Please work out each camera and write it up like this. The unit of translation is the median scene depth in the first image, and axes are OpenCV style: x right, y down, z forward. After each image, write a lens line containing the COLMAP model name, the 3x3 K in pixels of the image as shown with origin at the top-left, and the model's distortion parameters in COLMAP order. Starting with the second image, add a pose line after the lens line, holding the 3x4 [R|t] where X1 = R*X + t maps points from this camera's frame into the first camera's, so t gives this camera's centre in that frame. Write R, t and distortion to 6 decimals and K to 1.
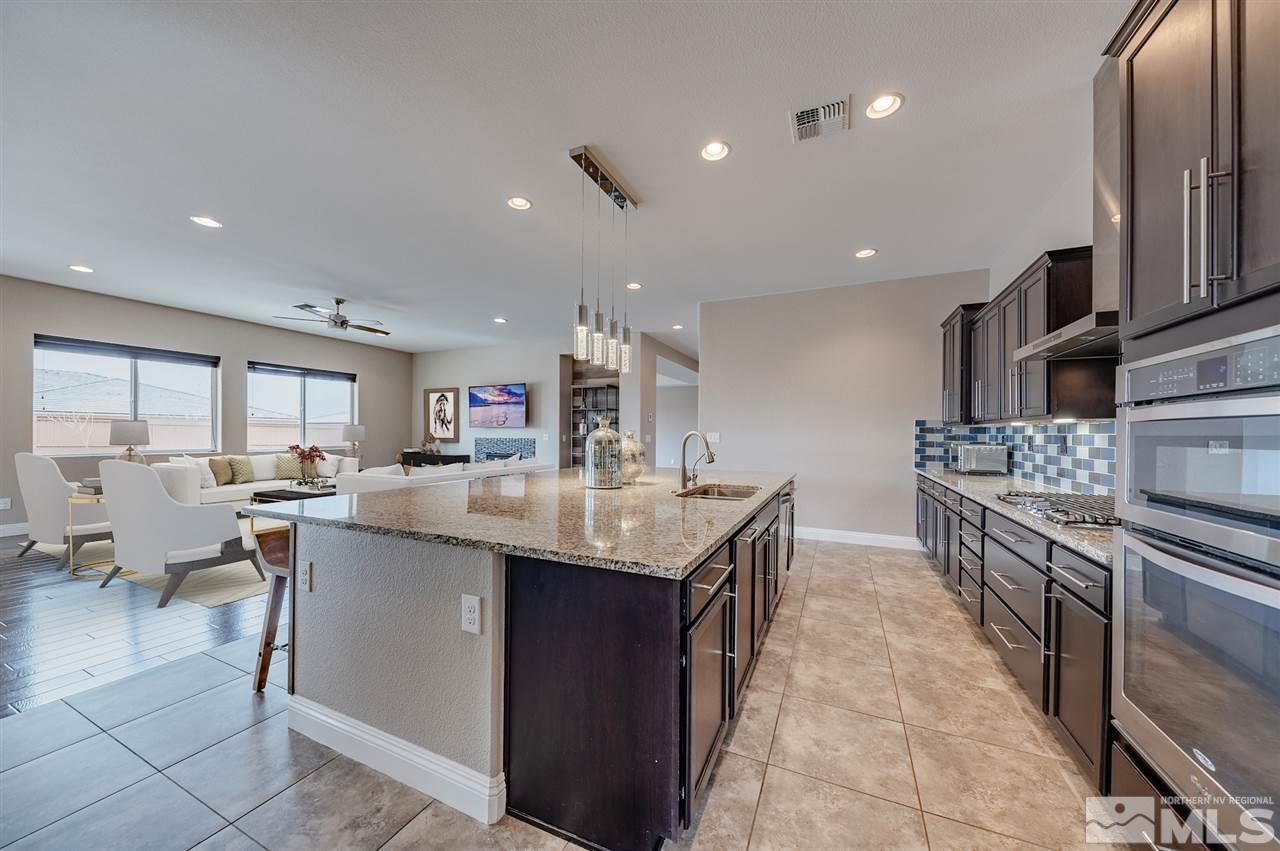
lens RADIAL K [[445.4, 0, 640.3], [0, 445.4, 438.8], [0, 0, 1]] dist [-0.000768, -0.001059]
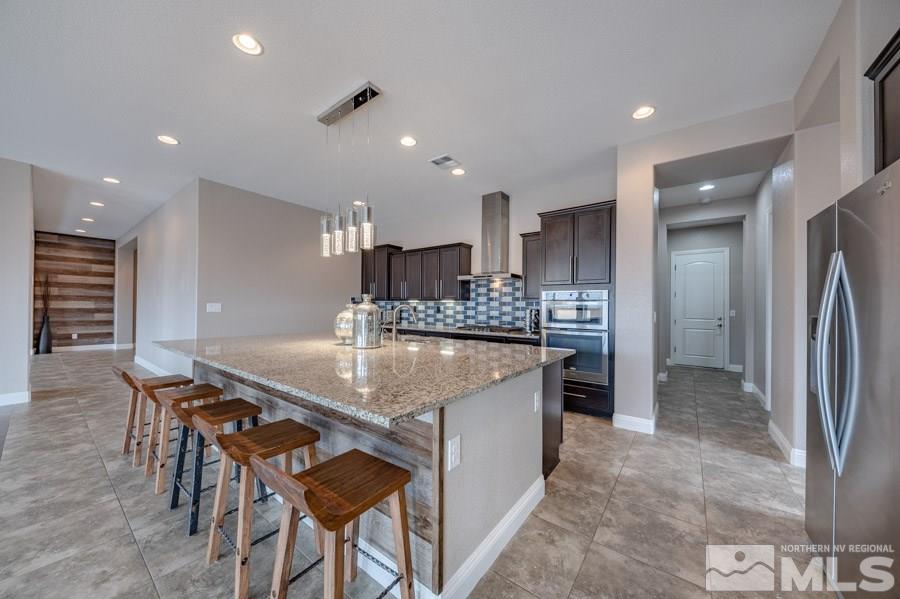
lens RADIAL K [[313.1, 0, 447.2], [0, 313.1, 301.1], [0, 0, 1]] dist [-0.000768, -0.001059]
pose [[0.244467, 0.012659, 0.969575, -0.376633], [0.002094, 0.999906, -0.013583, -0.005543], [-0.969655, 0.005351, 0.244418, 0.215711]]
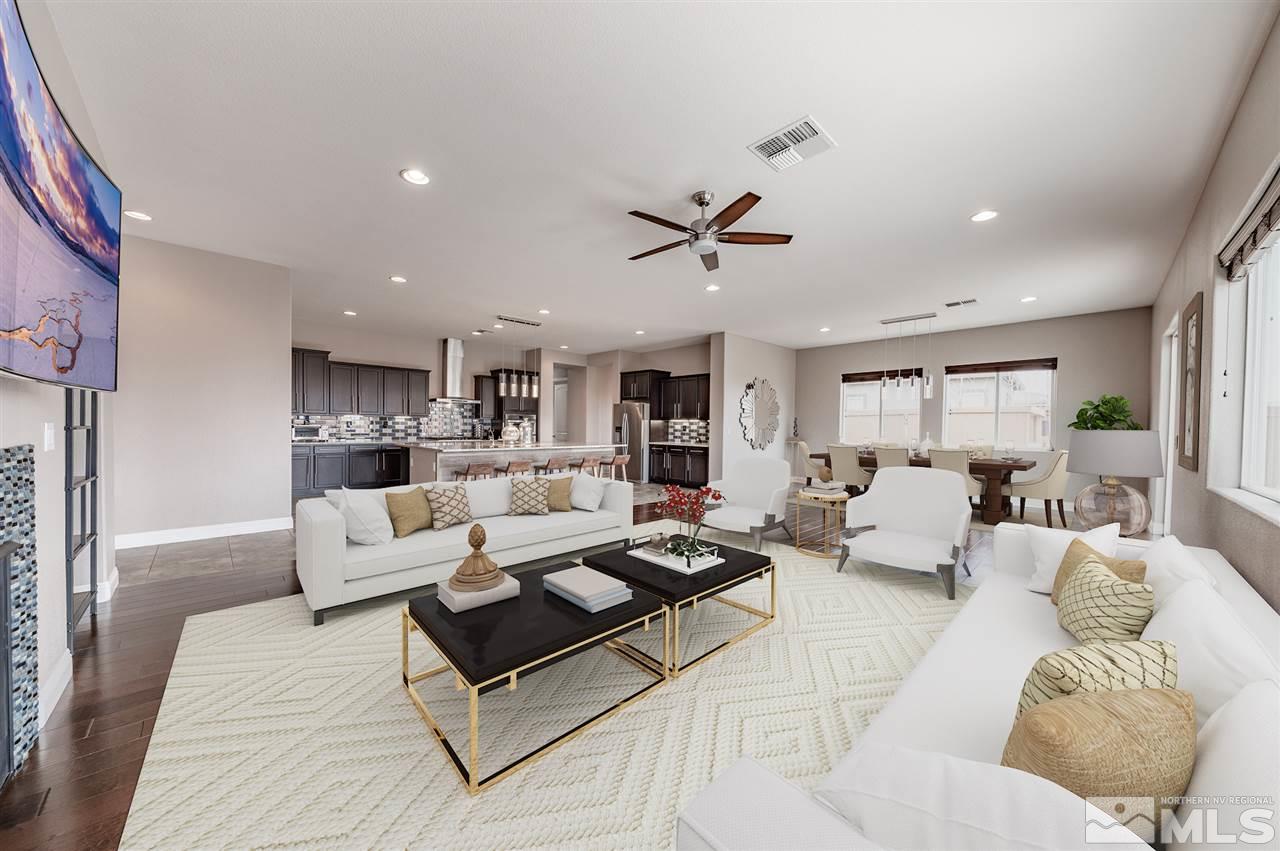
lens RADIAL K [[445.4, 0, 638.4], [0, 445.4, 427.1], [0, 0, 1]] dist [-0.000768, -0.001059]
pose [[-0.923480, -0.021377, 0.383052, -0.708765], [-0.016259, 0.999730, 0.016596, -0.019353], [-0.383303, 0.009099, -0.923578, 1.317111]]
